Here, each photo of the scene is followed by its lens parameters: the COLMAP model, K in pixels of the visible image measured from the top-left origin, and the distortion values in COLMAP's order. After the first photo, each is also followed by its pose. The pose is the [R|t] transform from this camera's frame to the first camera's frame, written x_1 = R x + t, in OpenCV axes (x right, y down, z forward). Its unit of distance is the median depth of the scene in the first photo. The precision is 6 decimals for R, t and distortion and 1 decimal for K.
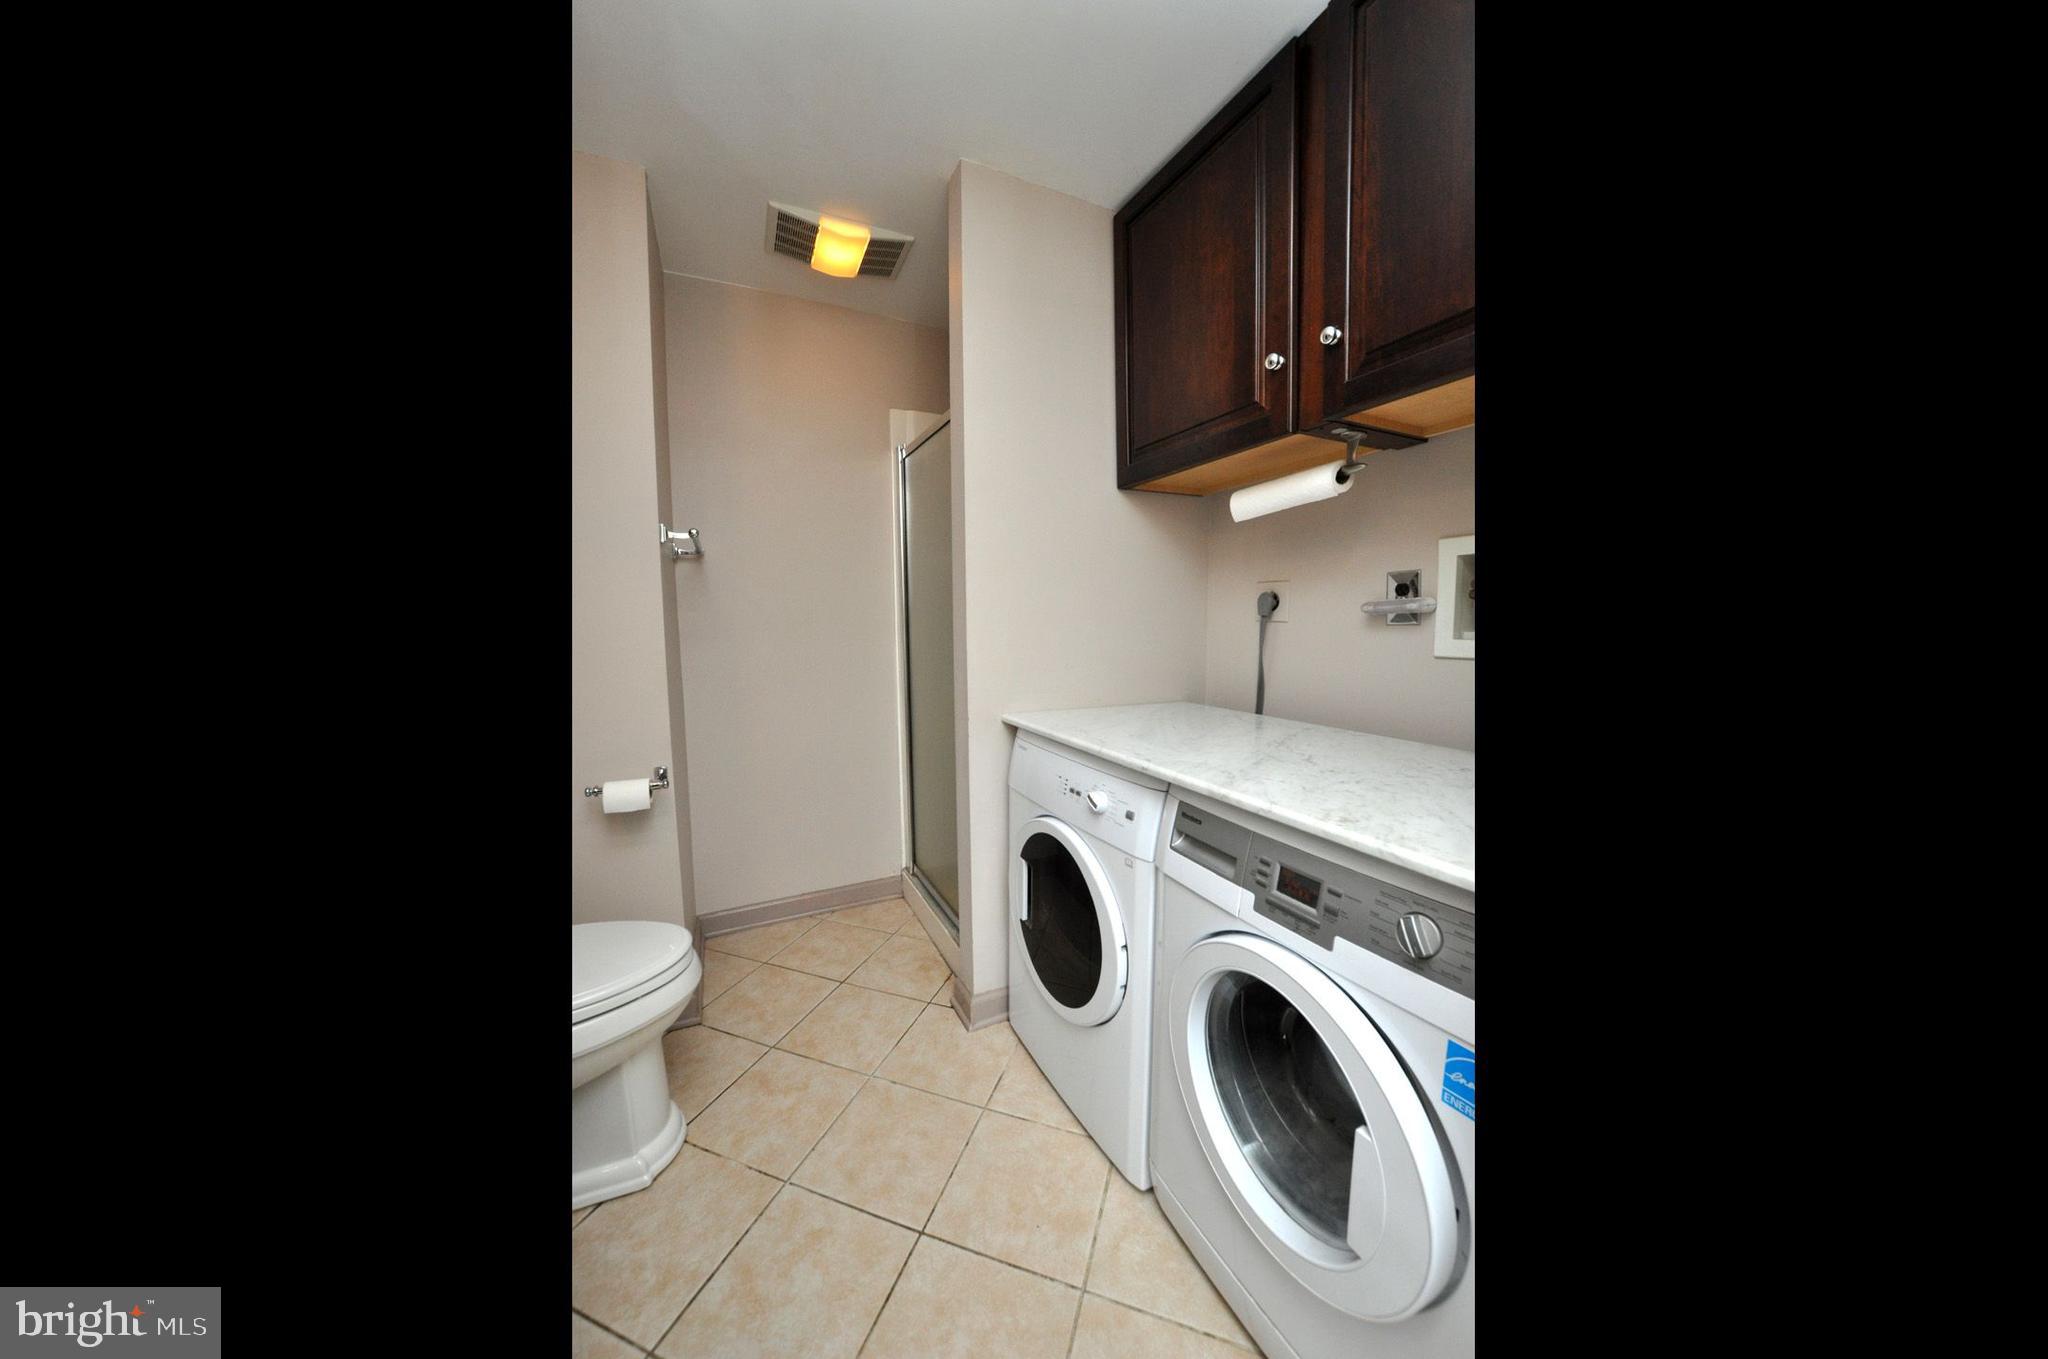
lens RADIAL K [[592.6, 0, 1016.7], [0, 592.6, 678.7], [0, 0, 1]] dist [-0.024911, 0.000468]
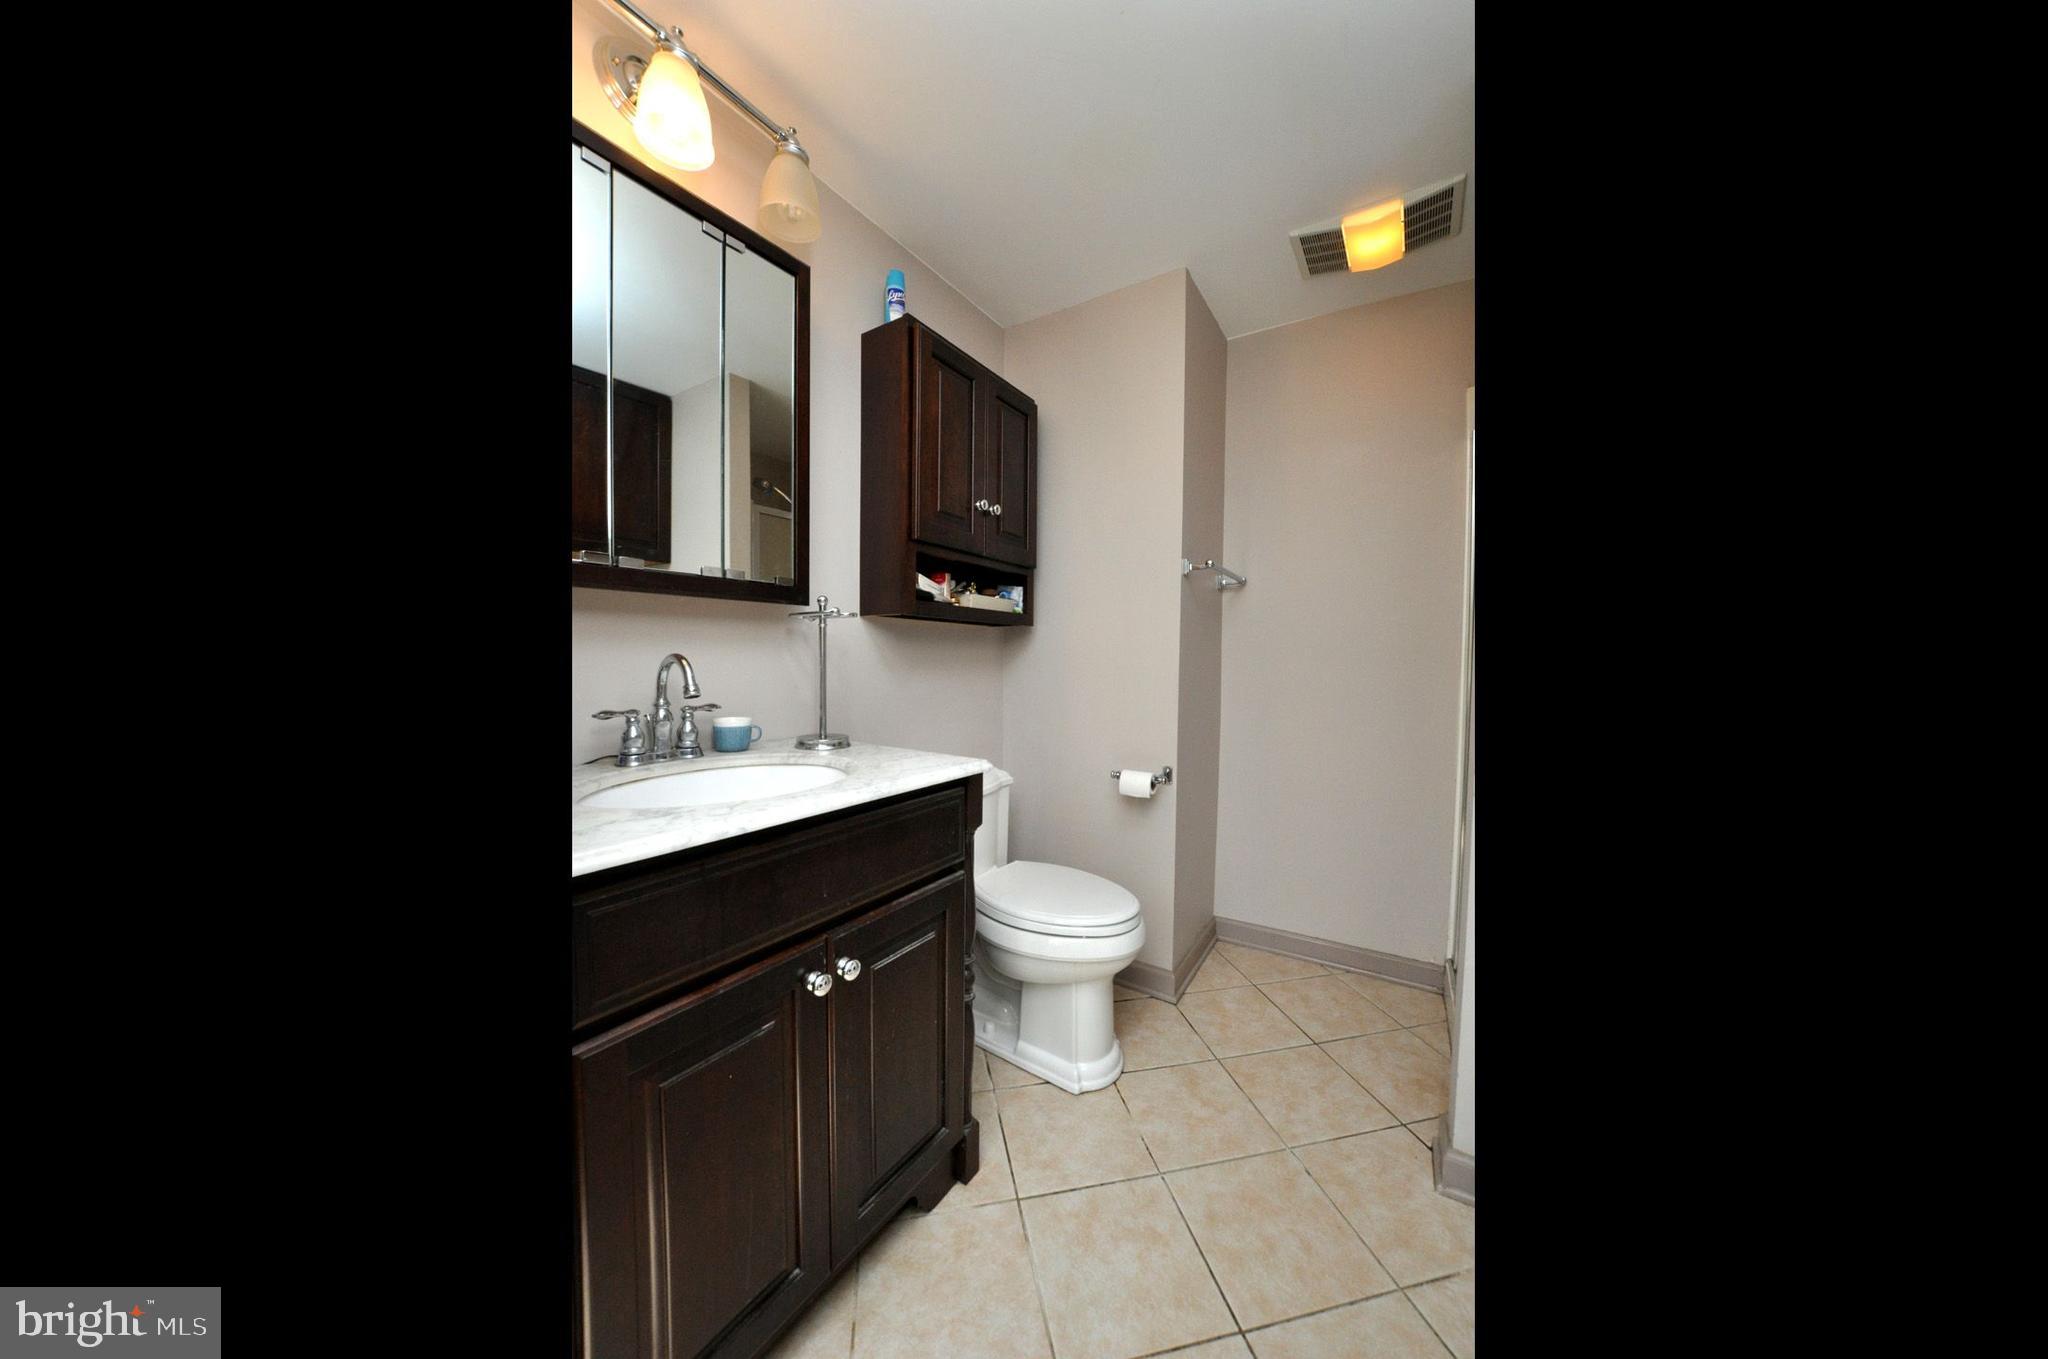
lens RADIAL K [[592.6, 0, 1026.6], [0, 592.6, 680.8], [0, 0, 1]] dist [-0.024911, 0.000468]
pose [[0.521629, 0.047640, -0.851841, 0.268884], [-0.094550, 0.995518, -0.002223, 0.010646], [0.847917, 0.081701, 0.523795, 0.146176]]
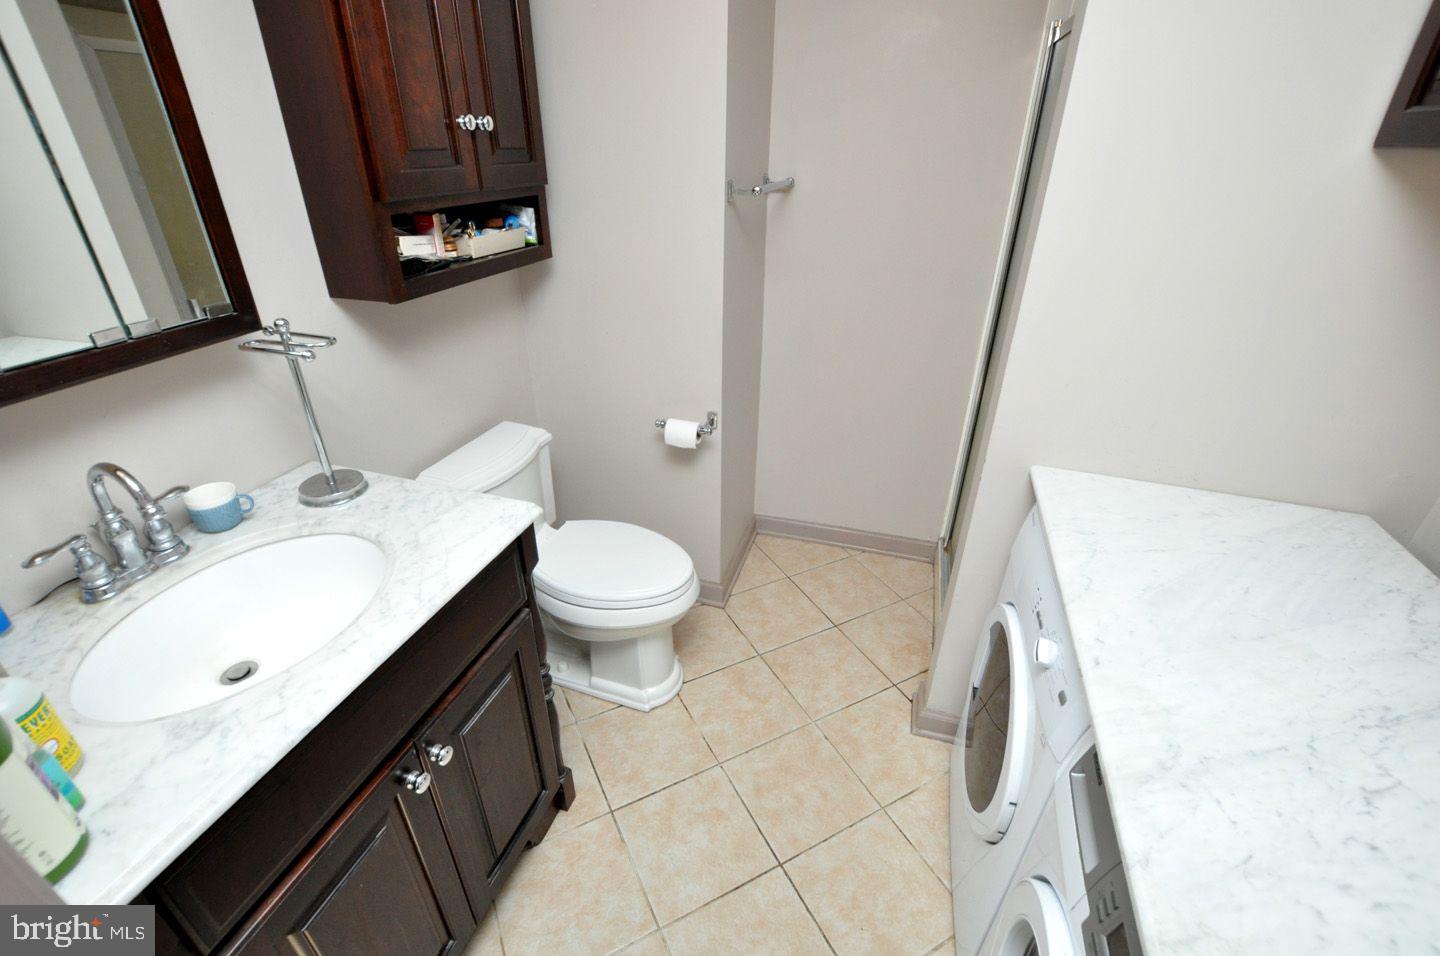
lens RADIAL K [[632.6, 0, 725.1], [0, 632.6, 475.5], [0, 0, 1]] dist [-0.035187, 0.006537]
pose [[0.734807, 0.339144, -0.587401, 0.196709], [-0.084413, 0.905013, 0.416925, -0.280509], [0.673003, -0.256775, 0.693638, 0.143942]]
